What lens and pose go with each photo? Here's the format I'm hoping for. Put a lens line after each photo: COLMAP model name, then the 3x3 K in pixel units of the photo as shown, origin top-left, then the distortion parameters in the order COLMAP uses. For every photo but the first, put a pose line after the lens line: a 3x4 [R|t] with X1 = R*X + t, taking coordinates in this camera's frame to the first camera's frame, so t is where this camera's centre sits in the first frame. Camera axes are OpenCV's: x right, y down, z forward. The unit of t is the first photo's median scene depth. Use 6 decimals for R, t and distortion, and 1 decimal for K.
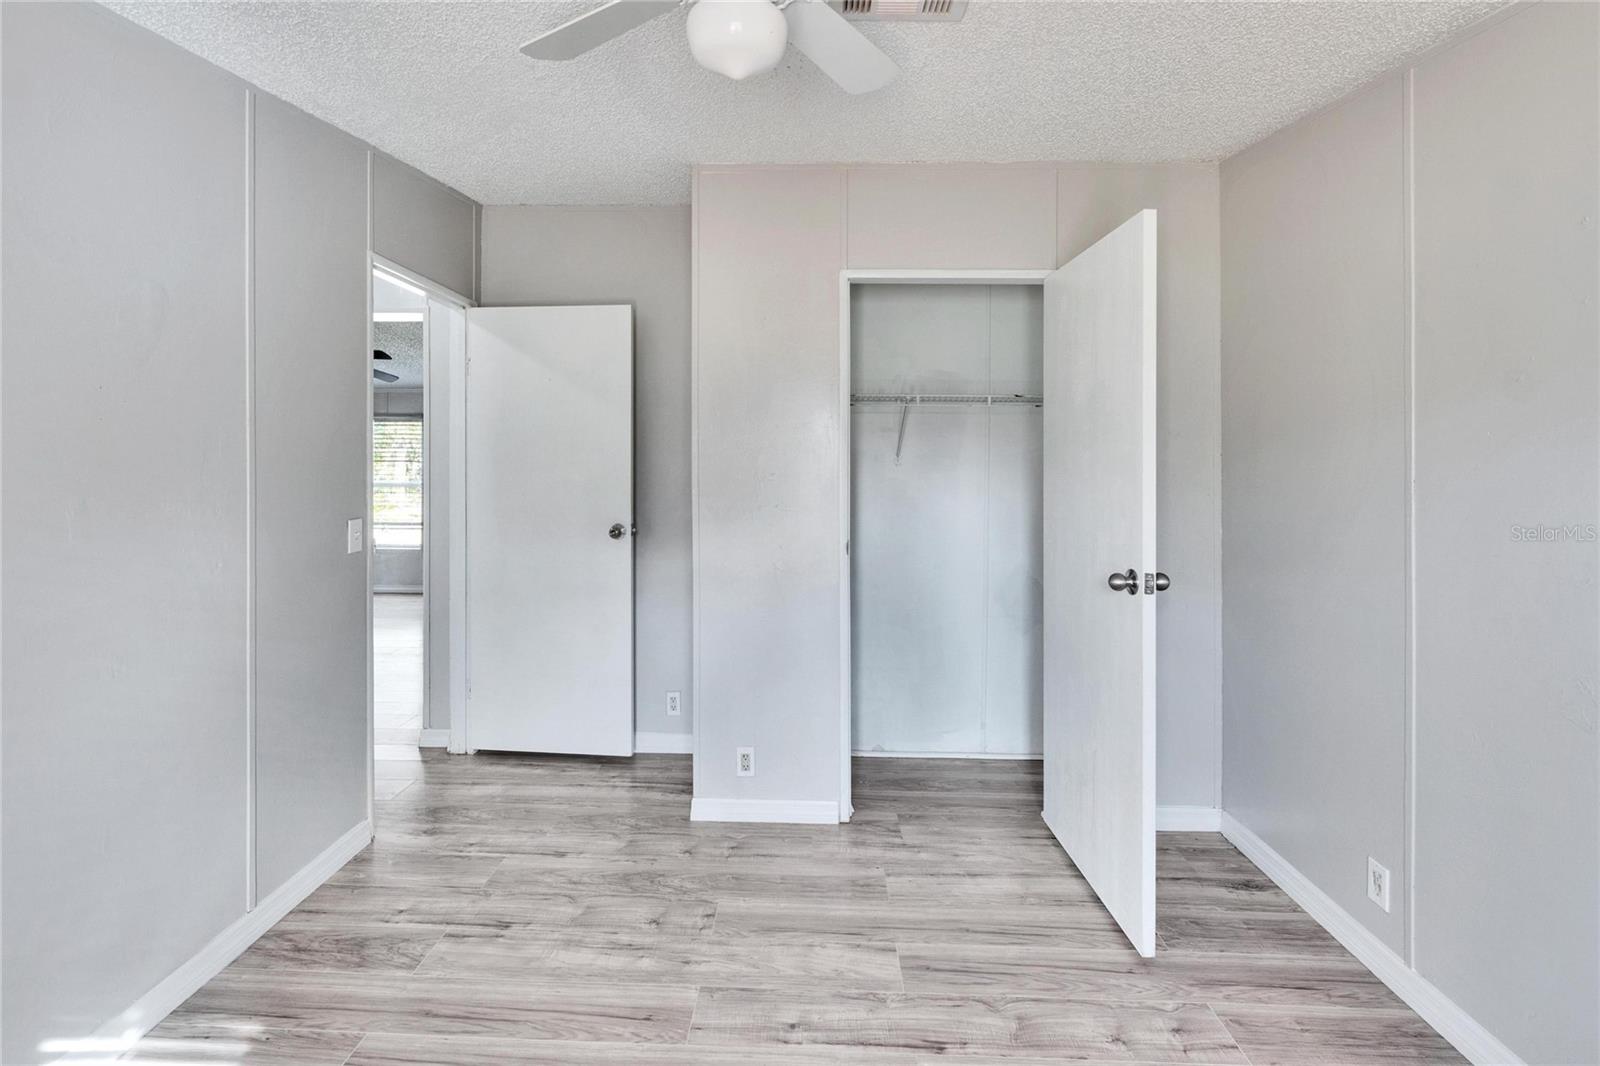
lens RADIAL K [[748.8, 0, 755.1], [0, 748.8, 464.3], [0, 0, 1]] dist [0.002843, 0.000158]
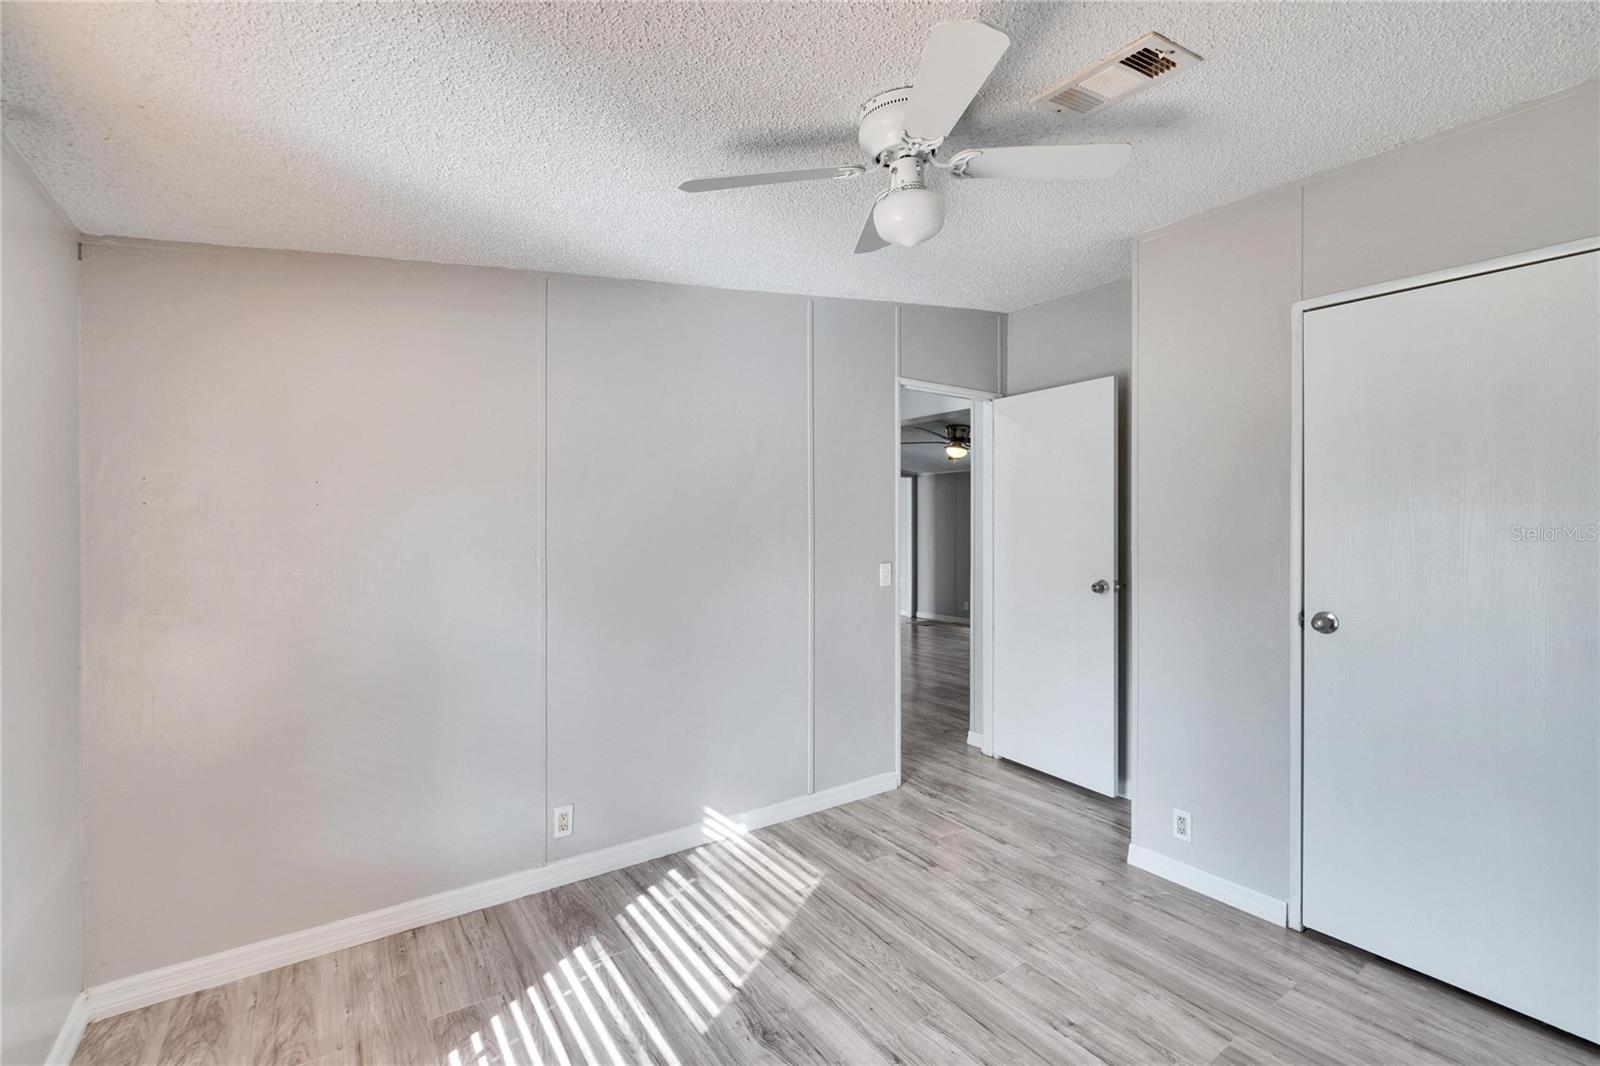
lens RADIAL K [[748.8, 0, 798.9], [0, 748.8, 531.0], [0, 0, 1]] dist [0.002843, 0.000158]
pose [[0.583525, 0.003057, -0.812089, 0.606213], [-0.000970, 0.999995, 0.003067, 0.007565], [0.812095, -0.001002, 0.583525, 0.013114]]
